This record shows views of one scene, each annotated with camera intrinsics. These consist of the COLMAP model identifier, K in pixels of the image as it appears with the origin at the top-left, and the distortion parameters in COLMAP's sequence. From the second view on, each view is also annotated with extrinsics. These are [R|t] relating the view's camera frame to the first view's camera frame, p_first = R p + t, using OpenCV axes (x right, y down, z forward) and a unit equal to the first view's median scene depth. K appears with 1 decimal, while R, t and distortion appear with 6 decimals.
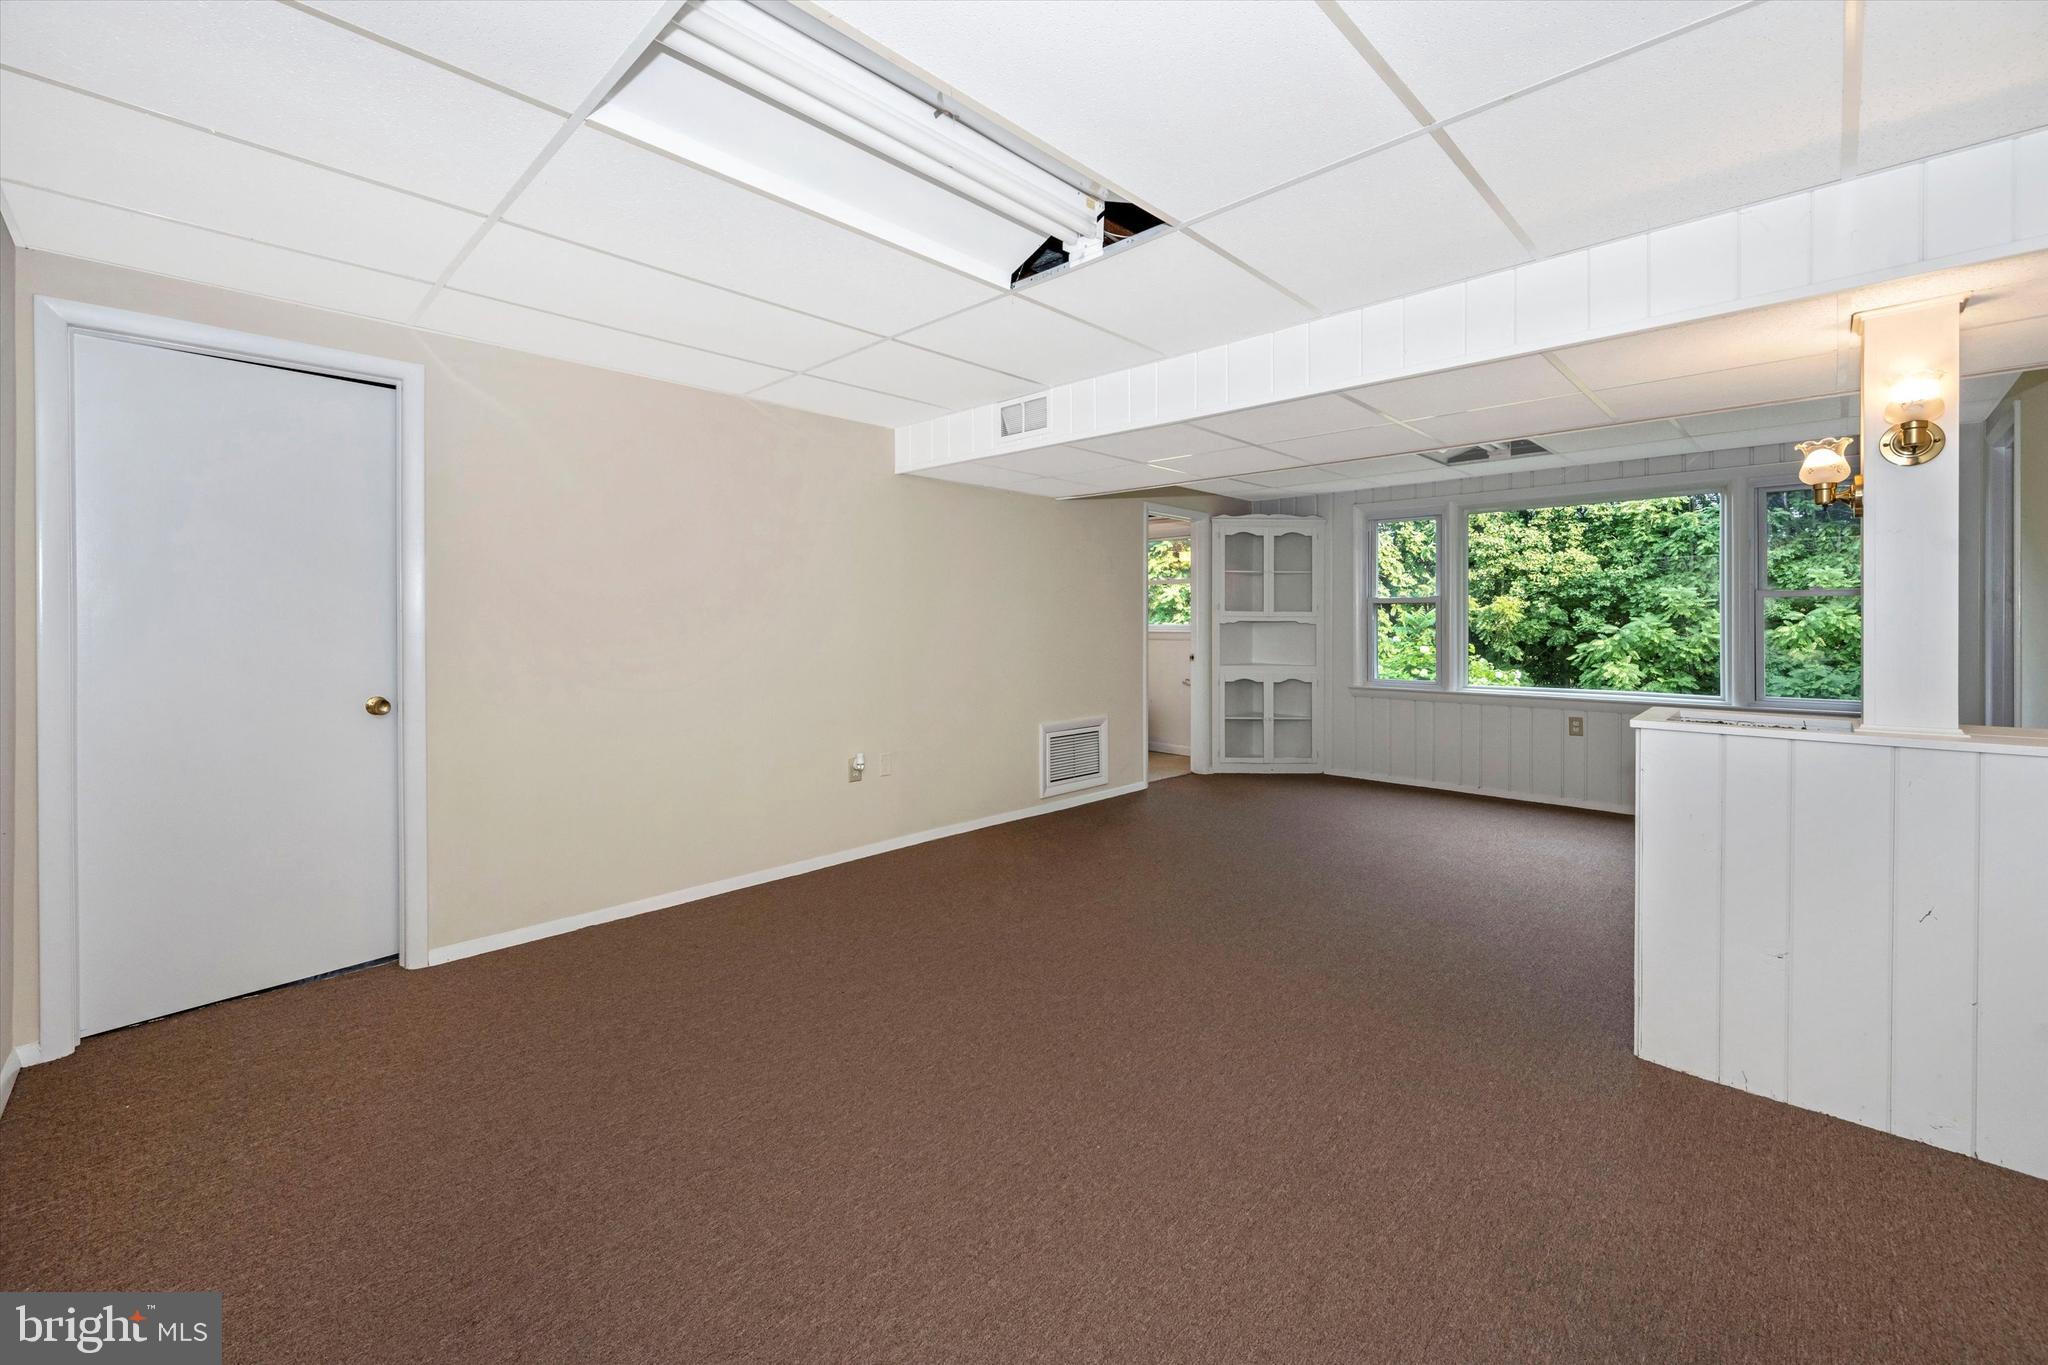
lens RADIAL K [[838.6, 0, 1020.5], [0, 838.6, 627.8], [0, 0, 1]] dist [-0.000027, 0.000101]
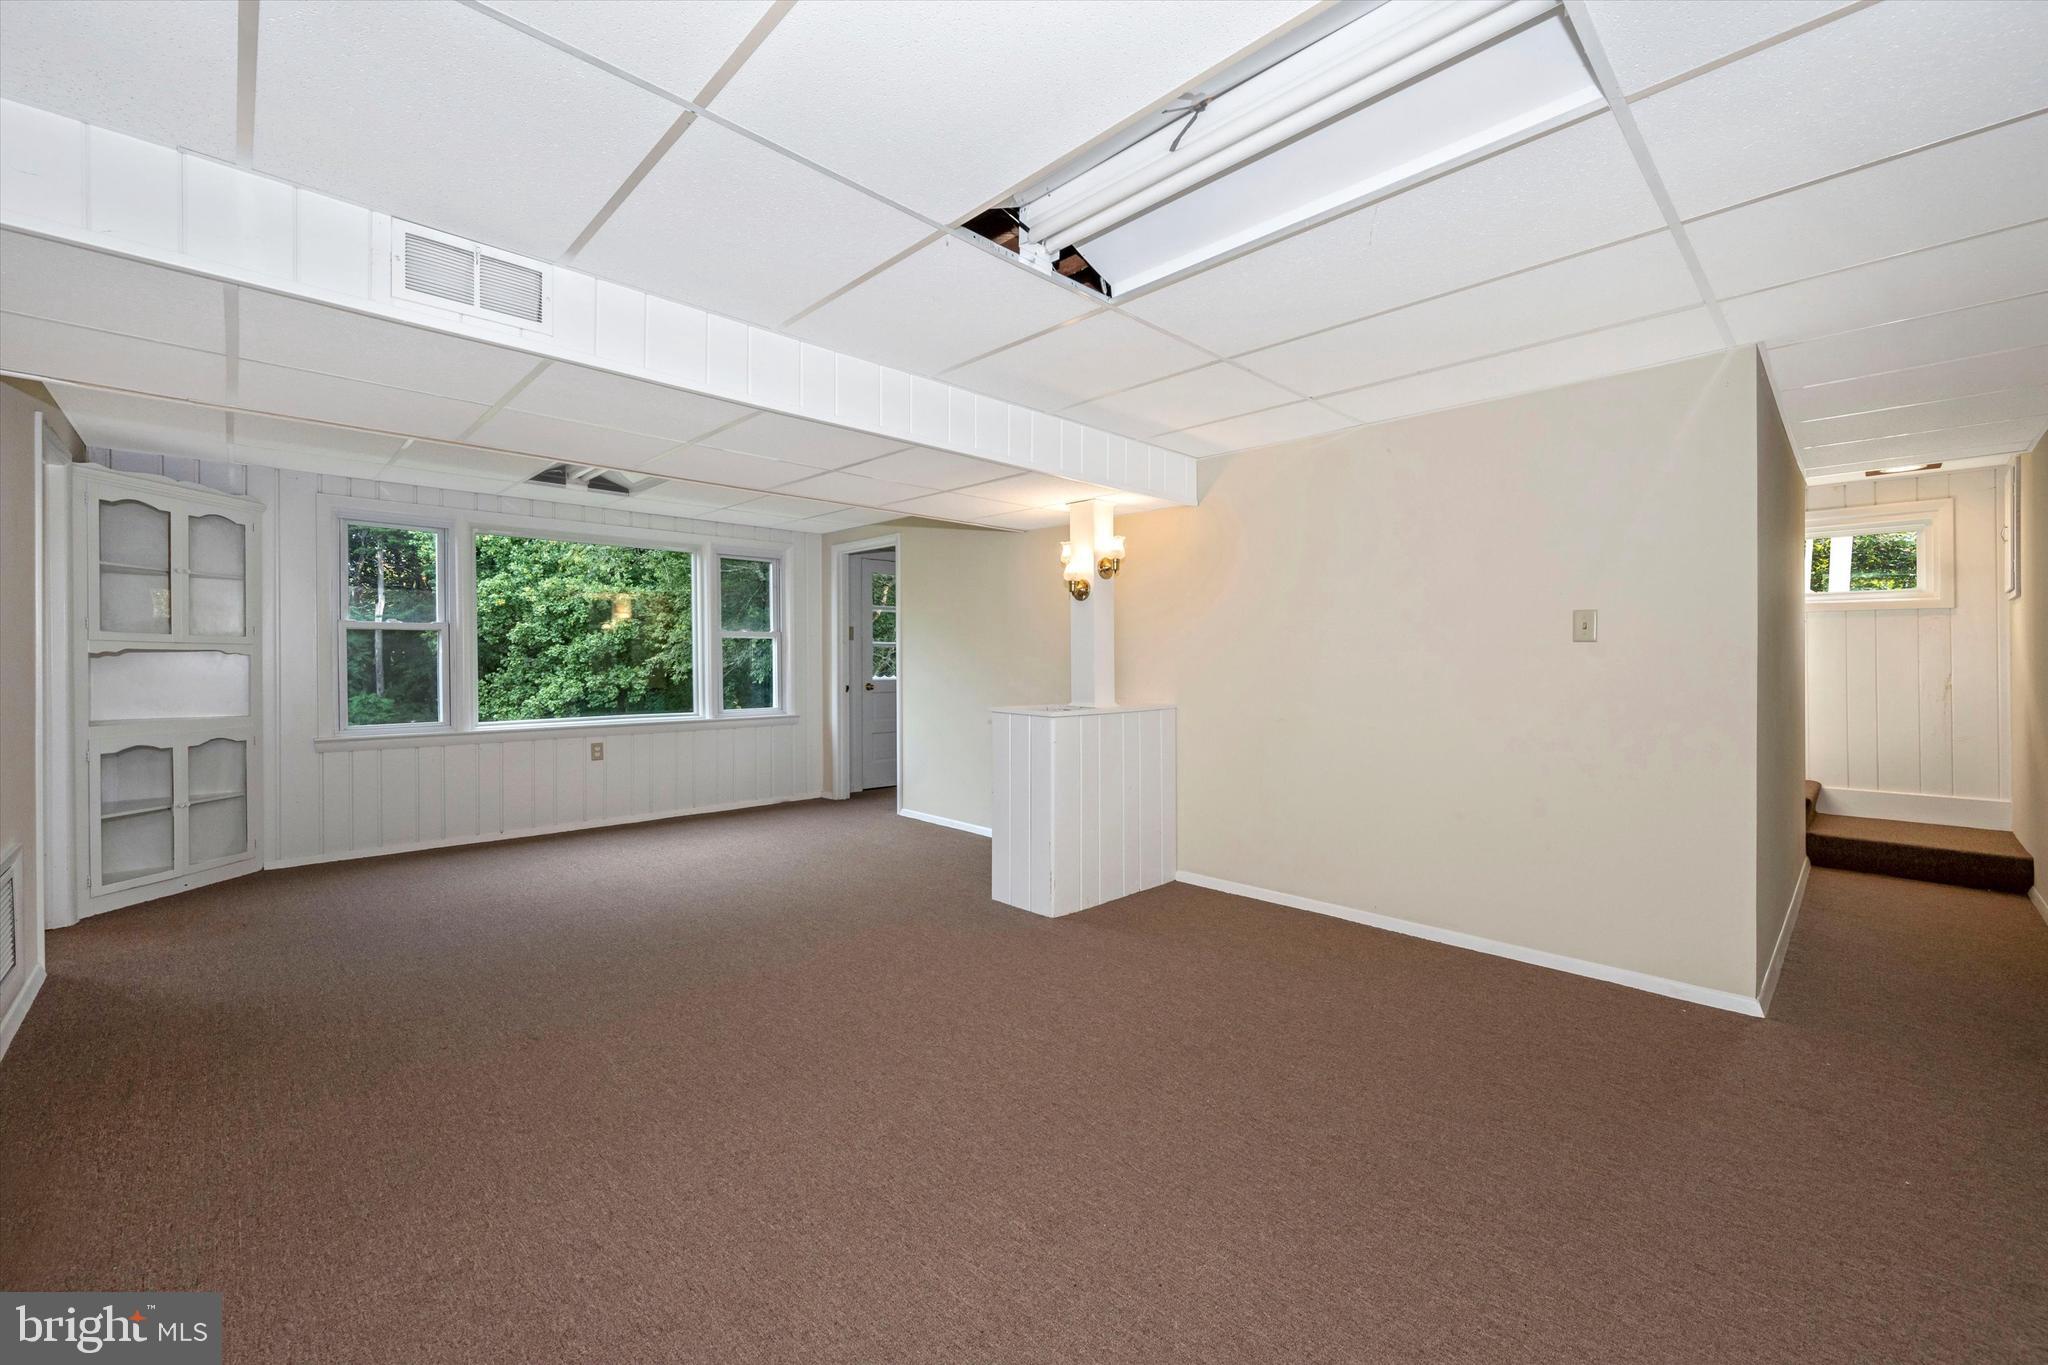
lens RADIAL K [[833.4, 0, 1020.2], [0, 833.4, 660.0], [0, 0, 1]] dist [-0.000023, -0.000021]
pose [[0.032307, 0.001187, 0.999477, -0.380573], [0.006321, 0.999979, -0.001392, 0.006267], [-0.999458, 0.006363, 0.032299, 0.429009]]
